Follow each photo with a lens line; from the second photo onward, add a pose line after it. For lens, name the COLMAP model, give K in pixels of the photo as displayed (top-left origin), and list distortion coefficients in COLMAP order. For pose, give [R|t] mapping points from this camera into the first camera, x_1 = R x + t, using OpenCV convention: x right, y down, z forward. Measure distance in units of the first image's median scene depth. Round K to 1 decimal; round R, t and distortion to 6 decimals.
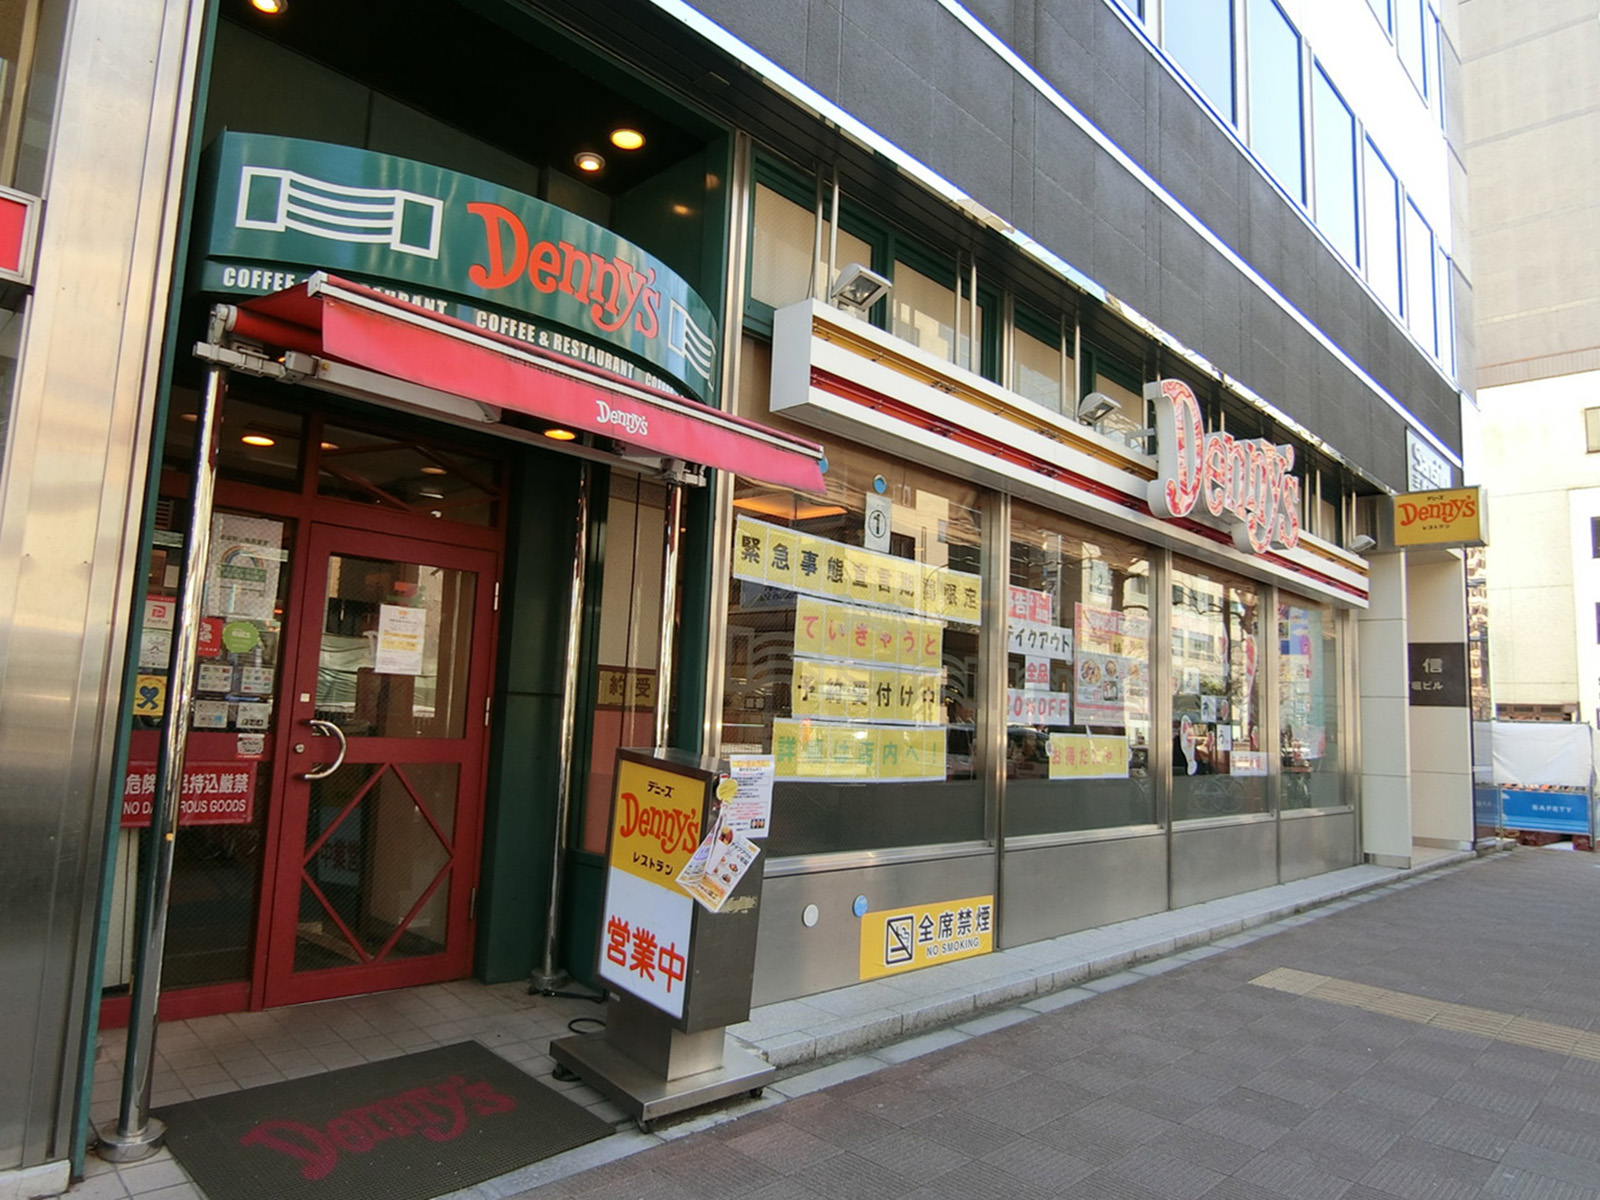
lens RADIAL K [[904.3, 0, 793.2], [0, 904.3, 601.2], [0, 0, 1]] dist [0.016123, 0.001086]
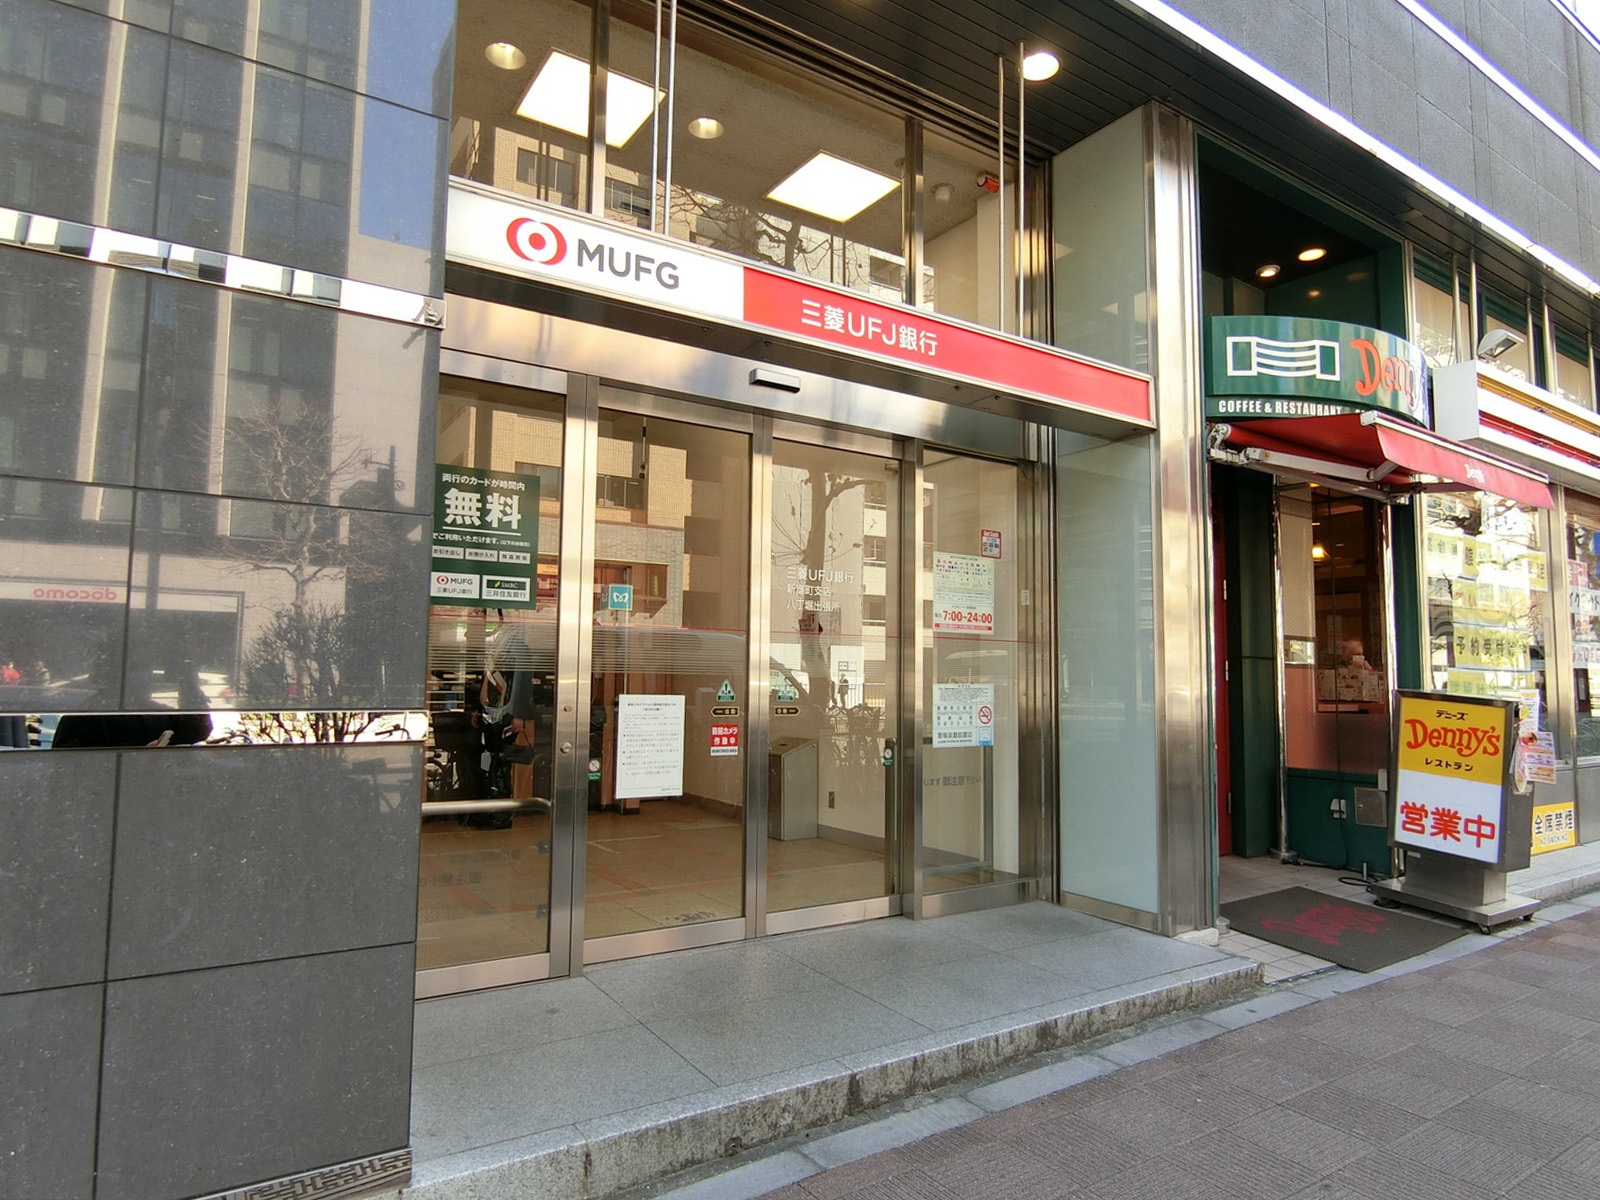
lens RADIAL K [[904.3, 0, 804.9], [0, 904.3, 602.6], [0, 0, 1]] dist [0.016123, 0.001086]
pose [[0.989645, -0.049131, -0.134869, -0.985095], [0.053285, 0.998204, 0.027359, -0.074589], [0.133283, -0.034263, 0.990486, -0.619935]]
